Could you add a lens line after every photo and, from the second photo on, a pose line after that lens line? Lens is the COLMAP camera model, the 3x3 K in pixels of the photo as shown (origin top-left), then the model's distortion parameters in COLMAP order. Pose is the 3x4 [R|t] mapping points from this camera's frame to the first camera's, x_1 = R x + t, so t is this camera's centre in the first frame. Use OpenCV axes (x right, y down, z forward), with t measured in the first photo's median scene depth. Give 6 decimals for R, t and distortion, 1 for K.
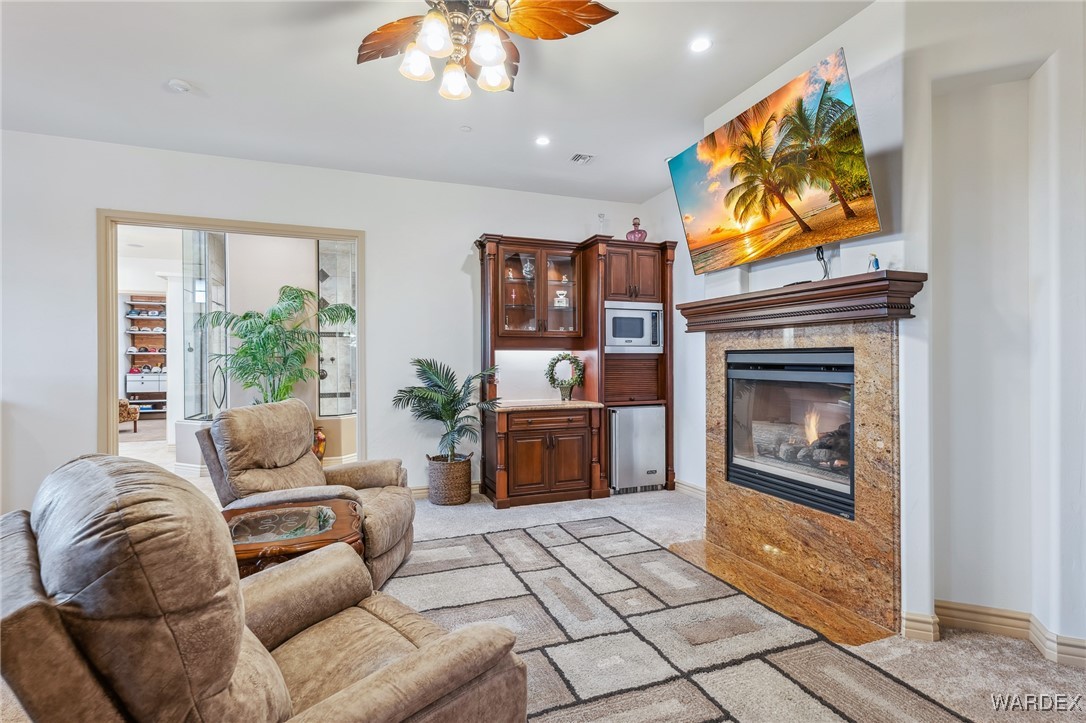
lens RADIAL K [[519.1, 0, 543.0], [0, 519.1, 361.5], [0, 0, 1]] dist [0.000508, 0.000432]
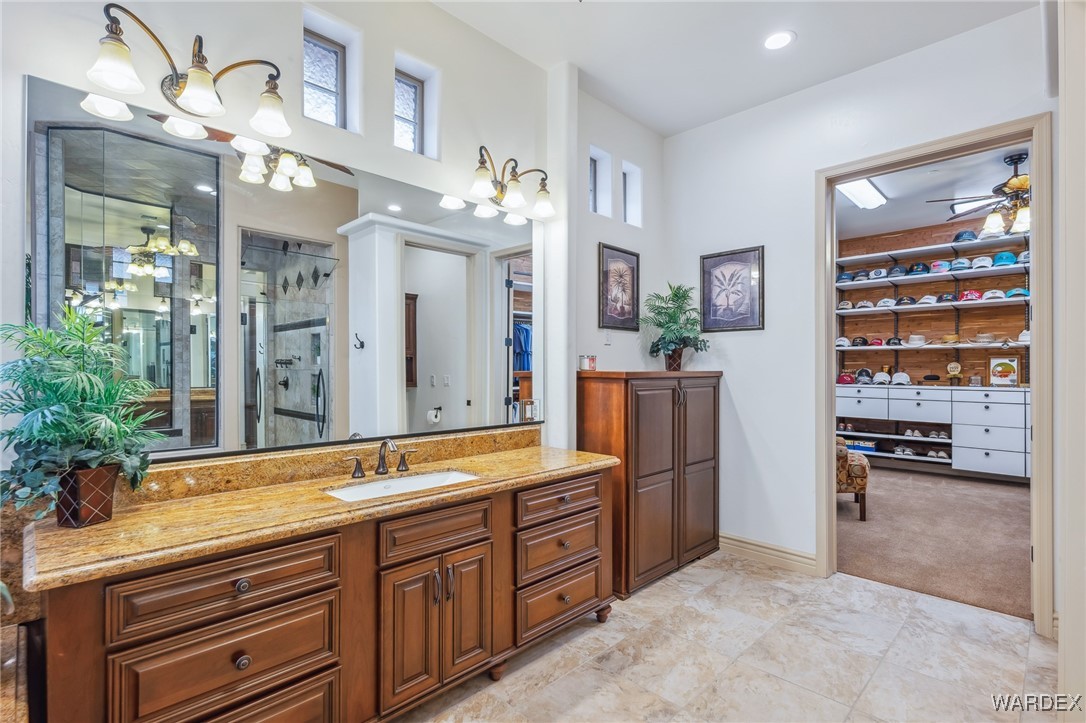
lens RADIAL K [[511.9, 0, 540.8], [0, 511.9, 368.7], [0, 0, 1]] dist [0.001901, 0.000620]
pose [[0.398926, 0.006574, -0.916959, -1.309781], [-0.000442, 0.999976, 0.006976, 0.009193], [0.916983, -0.002378, 0.398920, 1.516743]]
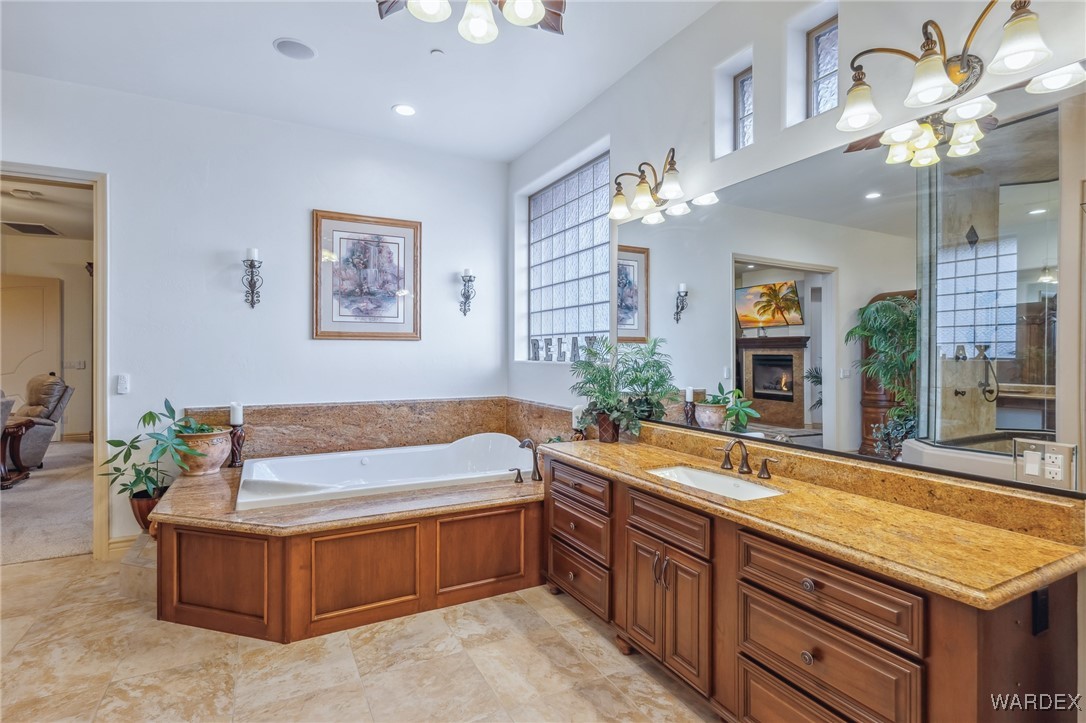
lens RADIAL K [[530.1, 0, 535.9], [0, 530.1, 366.8], [0, 0, 1]] dist [0.019725, -0.023308]
pose [[-0.994277, 0.002947, -0.106791, -1.596629], [0.000865, 0.999809, 0.019530, -0.001586], [0.106828, 0.019326, -0.994090, 2.135959]]
